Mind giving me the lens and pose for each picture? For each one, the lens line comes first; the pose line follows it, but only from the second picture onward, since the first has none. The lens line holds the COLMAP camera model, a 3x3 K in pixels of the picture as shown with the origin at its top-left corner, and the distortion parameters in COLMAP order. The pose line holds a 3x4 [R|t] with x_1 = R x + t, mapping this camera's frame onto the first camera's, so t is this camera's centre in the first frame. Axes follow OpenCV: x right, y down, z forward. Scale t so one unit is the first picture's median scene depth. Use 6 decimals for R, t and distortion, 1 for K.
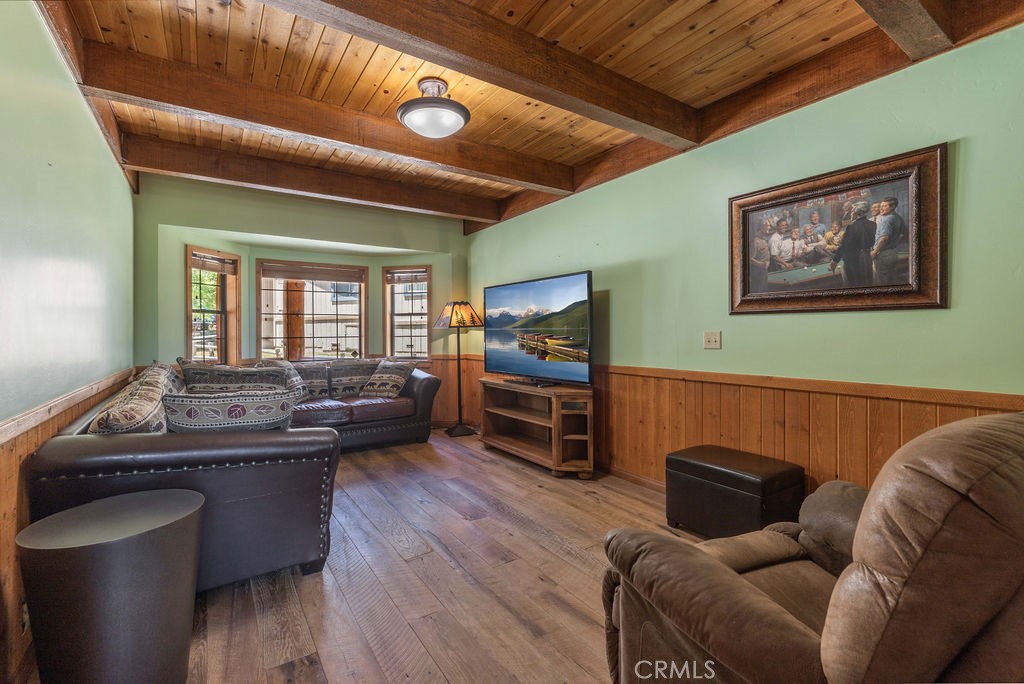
lens RADIAL K [[450.1, 0, 510.4], [0, 450.1, 336.3], [0, 0, 1]] dist [-0.007971, 0.001016]
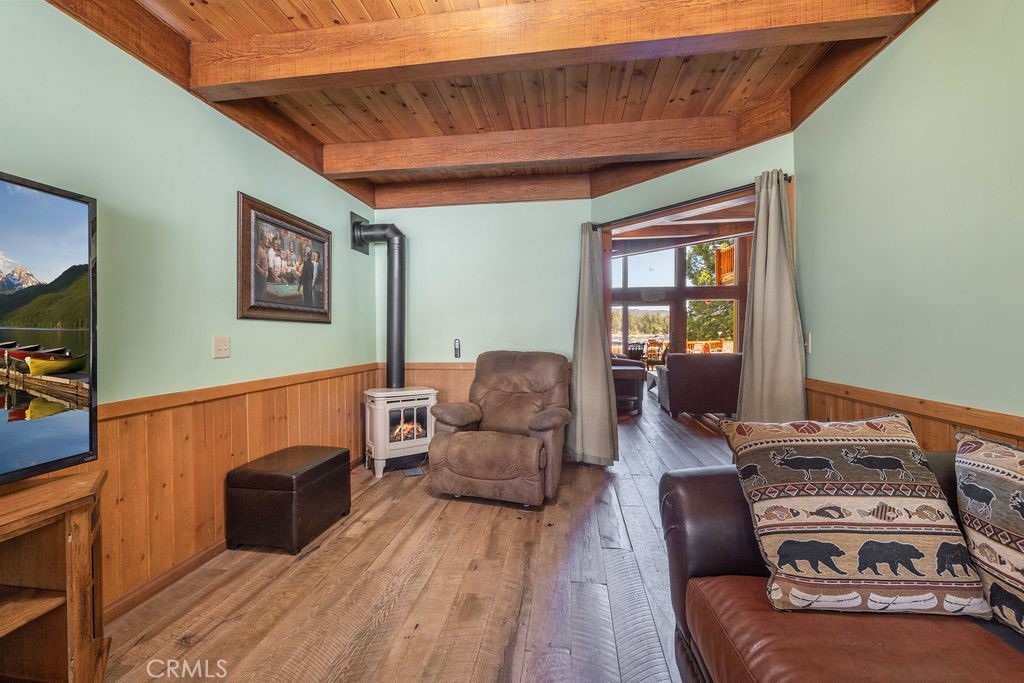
lens RADIAL K [[450.1, 0, 511.8], [0, 450.1, 340.0], [0, 0, 1]] dist [-0.007971, 0.001016]
pose [[-0.752765, 0.003584, 0.658280, -0.593616], [0.016134, 0.999785, 0.013005, -0.008237], [-0.658092, 0.020411, -0.752661, 1.481134]]
